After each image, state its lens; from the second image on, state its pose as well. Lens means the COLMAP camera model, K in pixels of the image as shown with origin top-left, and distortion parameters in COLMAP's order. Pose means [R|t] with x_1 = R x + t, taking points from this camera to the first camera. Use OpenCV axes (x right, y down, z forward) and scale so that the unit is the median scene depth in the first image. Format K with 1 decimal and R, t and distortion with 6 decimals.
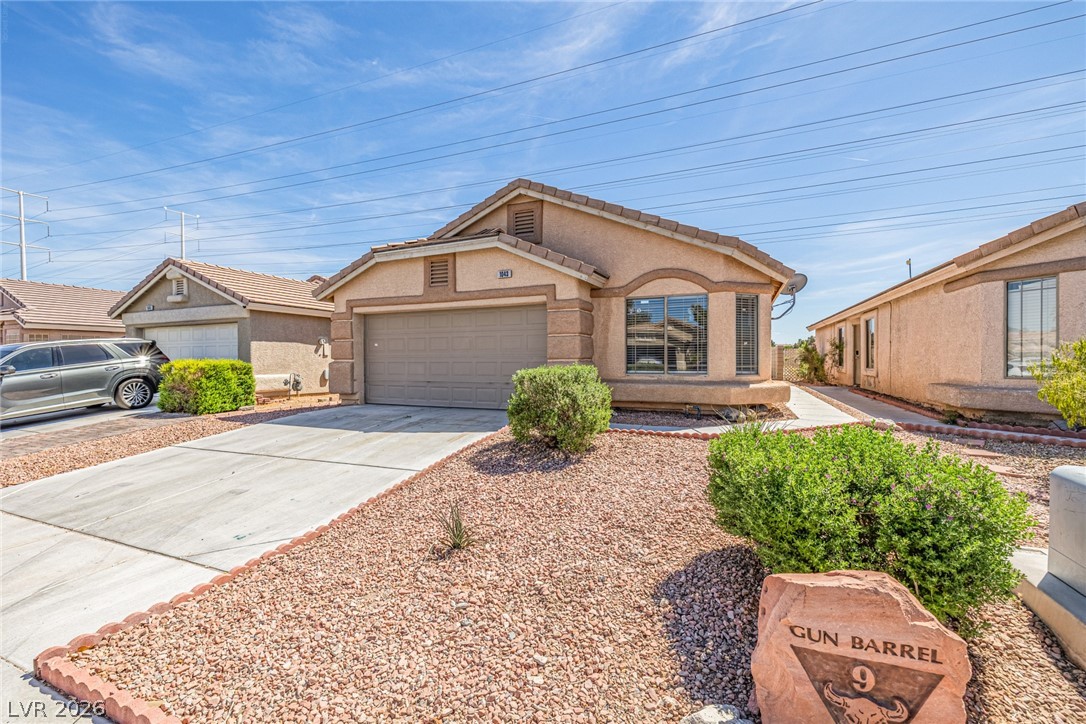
lens RADIAL K [[456.6, 0, 529.4], [0, 456.6, 366.4], [0, 0, 1]] dist [0.003013, -0.000838]
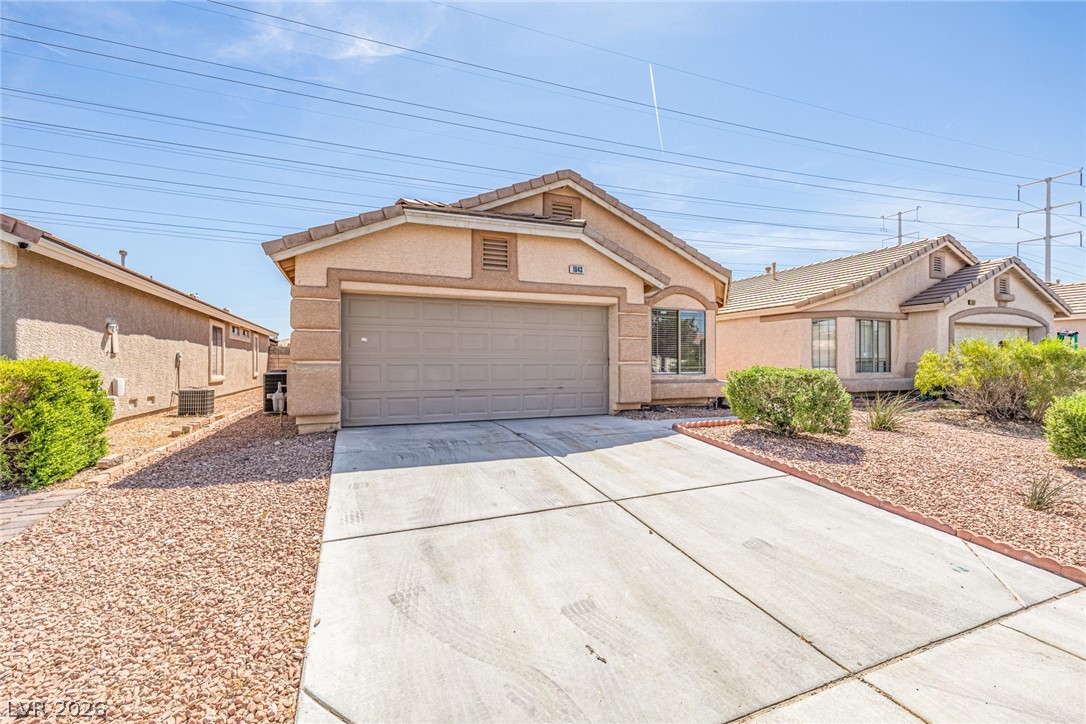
lens RADIAL K [[456.6, 0, 527.2], [0, 456.6, 364.0], [0, 0, 1]] dist [0.003013, -0.000838]
pose [[0.705146, 0.002086, 0.709059, -0.740856], [0.009072, 0.999887, -0.011963, -0.000270], [-0.709004, 0.014868, 0.705048, 0.398828]]
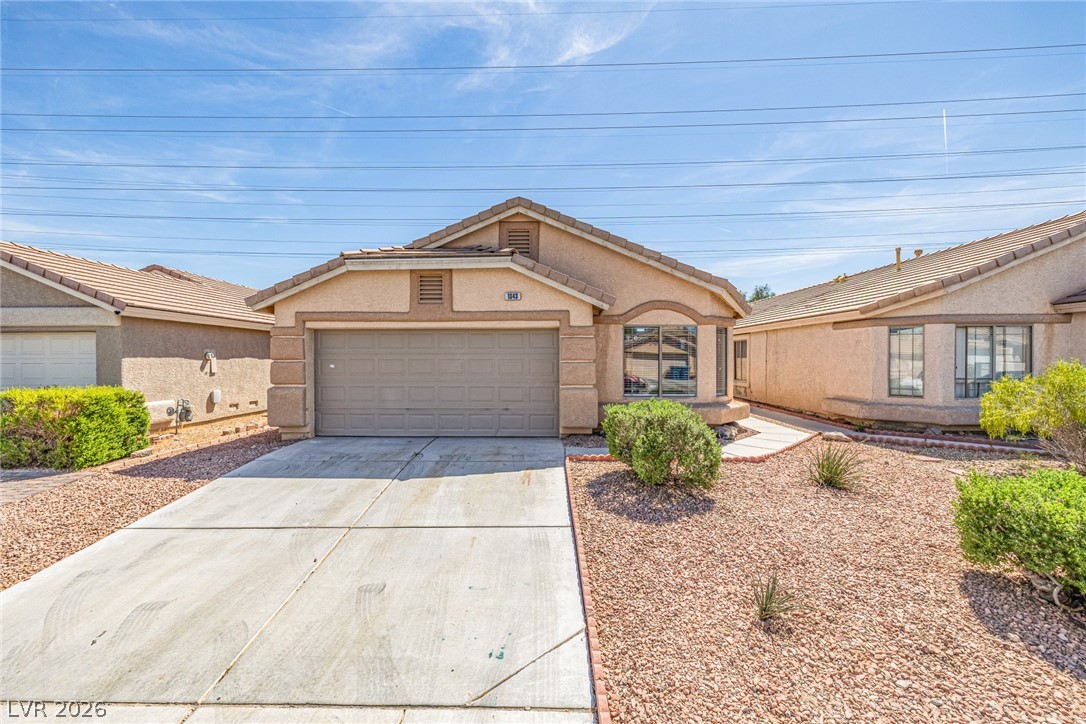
lens RADIAL K [[456.6, 0, 527.4], [0, 456.6, 363.5], [0, 0, 1]] dist [0.003013, -0.000838]
pose [[0.926835, -0.001526, 0.375465, -0.364476], [0.003261, 0.999987, -0.003985, -0.054354], [-0.375454, 0.004918, 0.926828, 0.097910]]
